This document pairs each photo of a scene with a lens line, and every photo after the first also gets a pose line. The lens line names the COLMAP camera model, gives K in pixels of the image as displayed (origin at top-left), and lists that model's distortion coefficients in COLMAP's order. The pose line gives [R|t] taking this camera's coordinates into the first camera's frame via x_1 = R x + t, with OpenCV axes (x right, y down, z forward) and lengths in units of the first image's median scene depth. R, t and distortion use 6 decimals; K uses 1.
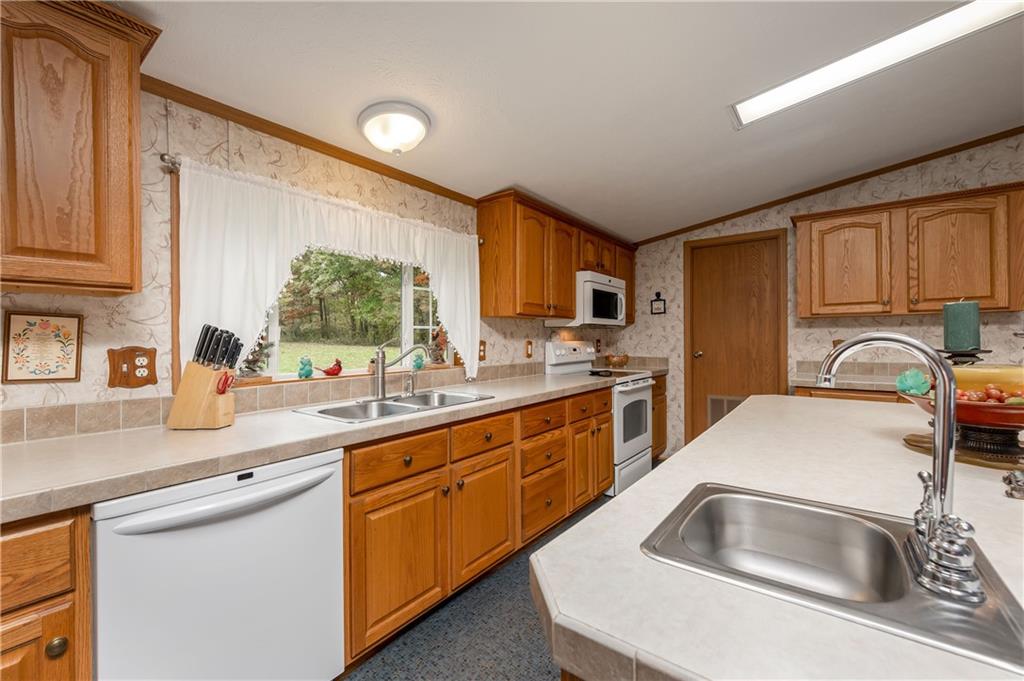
lens RADIAL K [[424.8, 0, 518.8], [0, 424.8, 341.8], [0, 0, 1]] dist [-0.000505, 0.000029]
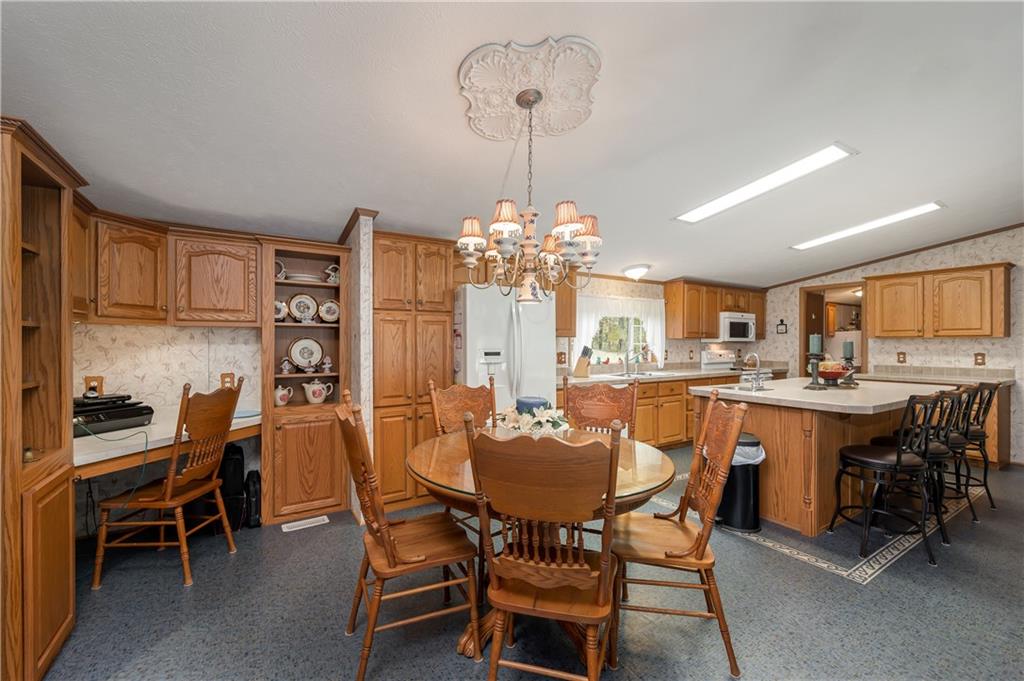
lens RADIAL K [[424.8, 0, 514.0], [0, 424.8, 340.8], [0, 0, 1]] dist [-0.000505, 0.000029]
pose [[0.928397, 0.004595, -0.371562, -0.005846], [-0.009296, 0.999898, -0.010861, -0.016127], [0.371474, 0.013537, 0.928344, -1.039415]]
